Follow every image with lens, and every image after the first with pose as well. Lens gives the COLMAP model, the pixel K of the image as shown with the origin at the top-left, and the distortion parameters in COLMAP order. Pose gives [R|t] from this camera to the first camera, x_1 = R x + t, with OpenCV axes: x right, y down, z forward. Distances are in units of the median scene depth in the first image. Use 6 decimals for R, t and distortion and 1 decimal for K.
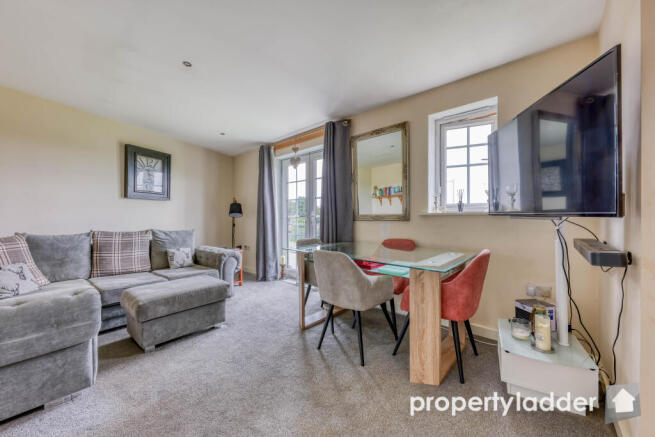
lens RADIAL K [[247.2, 0, 327.5], [0, 247.2, 218.5], [0, 0, 1]] dist [-0.000776, -0.000438]
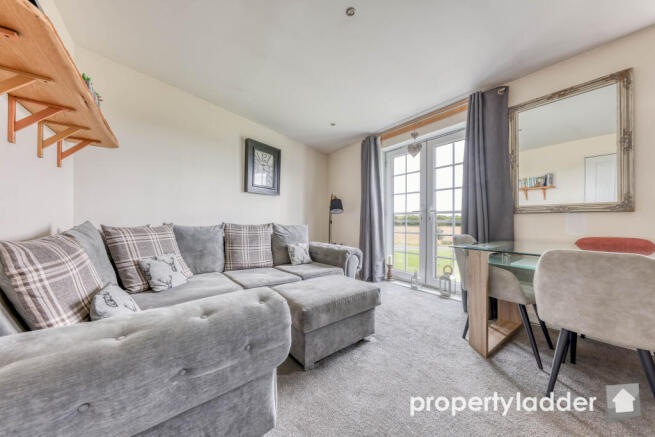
lens RADIAL K [[225.4, 0, 327.5], [0, 225.4, 218.5], [0, 0, 1]] dist [-0.001325, -0.000068]
pose [[0.979338, 0.003101, -0.202207, -0.329955], [-0.005205, 0.999938, -0.009873, 0.034513], [0.202163, 0.010722, 0.979293, 0.184632]]
